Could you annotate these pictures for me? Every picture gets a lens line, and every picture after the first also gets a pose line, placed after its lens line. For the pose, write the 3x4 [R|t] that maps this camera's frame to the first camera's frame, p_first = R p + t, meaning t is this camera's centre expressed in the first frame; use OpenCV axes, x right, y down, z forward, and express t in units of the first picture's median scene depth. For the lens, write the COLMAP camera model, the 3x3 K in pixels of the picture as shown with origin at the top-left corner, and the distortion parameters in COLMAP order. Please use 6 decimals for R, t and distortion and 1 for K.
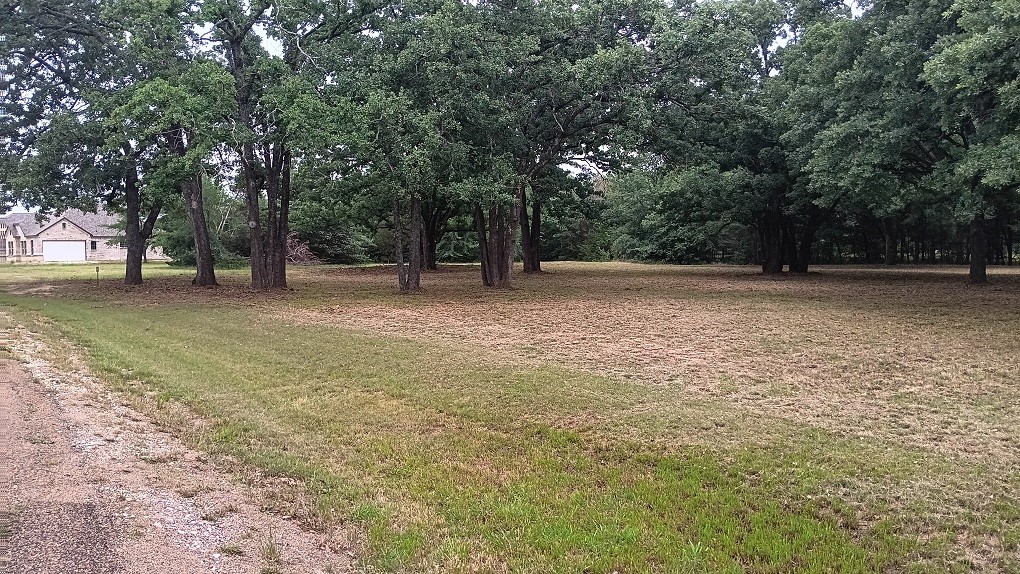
lens RADIAL K [[766.9, 0, 509.0], [0, 766.9, 295.4], [0, 0, 1]] dist [0.036089, -0.064518]
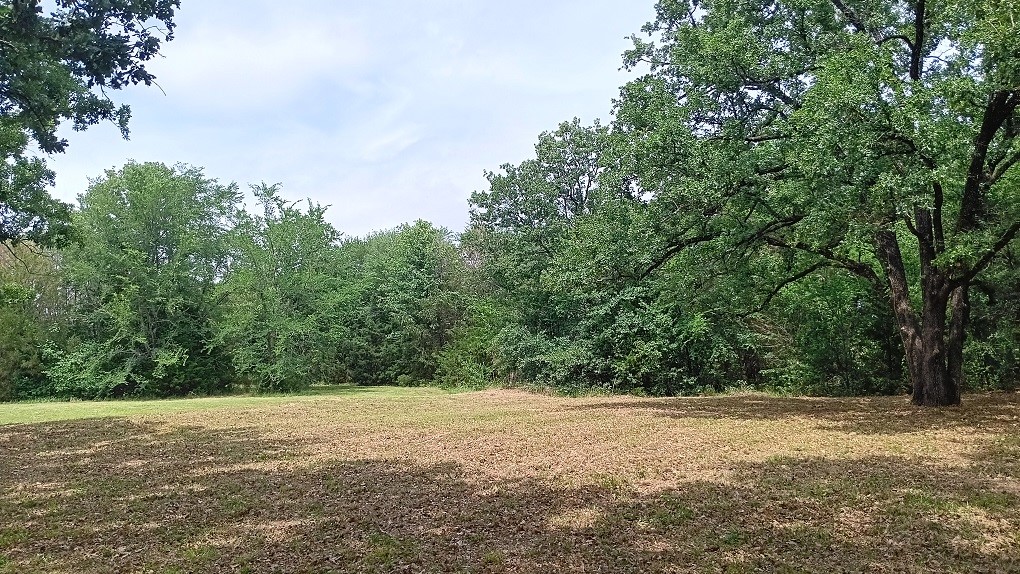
lens RADIAL K [[766.9, 0, 510.0], [0, 766.9, 286.2], [0, 0, 1]] dist [0.036089, -0.064518]
pose [[0.996710, -0.001283, 0.081035, 0.146765], [0.014250, 0.987072, -0.159644, -0.041355], [-0.079782, 0.160274, 0.983843, 0.743442]]
